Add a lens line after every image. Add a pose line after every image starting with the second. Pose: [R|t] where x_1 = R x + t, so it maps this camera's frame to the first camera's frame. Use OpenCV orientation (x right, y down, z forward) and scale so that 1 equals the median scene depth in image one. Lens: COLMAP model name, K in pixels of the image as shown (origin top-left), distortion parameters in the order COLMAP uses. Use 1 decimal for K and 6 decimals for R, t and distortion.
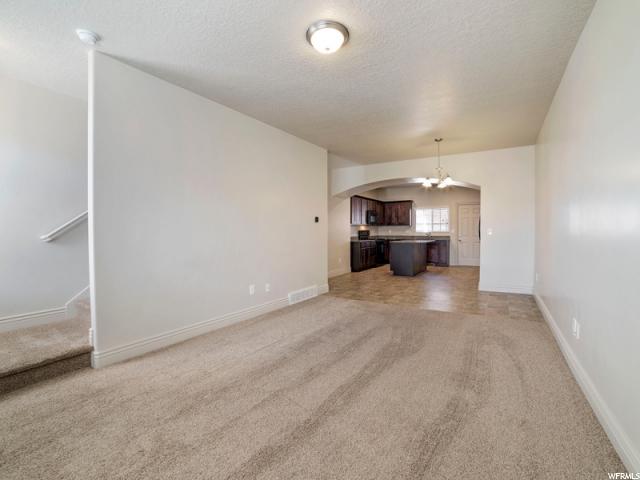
lens RADIAL K [[286.4, 0, 320.0], [0, 286.4, 240.0], [0, 0, 1]] dist [-0.094540, 0.027532]
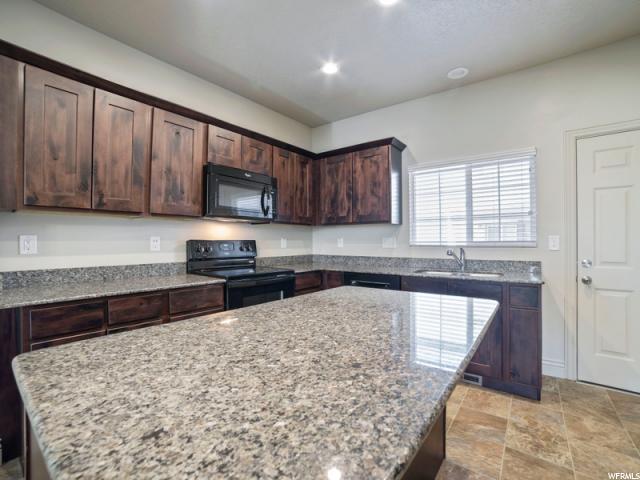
lens RADIAL K [[286.4, 0, 320.0], [0, 286.4, 240.0], [0, 0, 1]] dist [-0.094540, 0.027532]
pose [[0.997004, -0.000825, -0.077343, 0.261229], [-0.001765, 0.999440, -0.033414, -0.023575], [0.077328, 0.033451, 0.996444, 0.689992]]
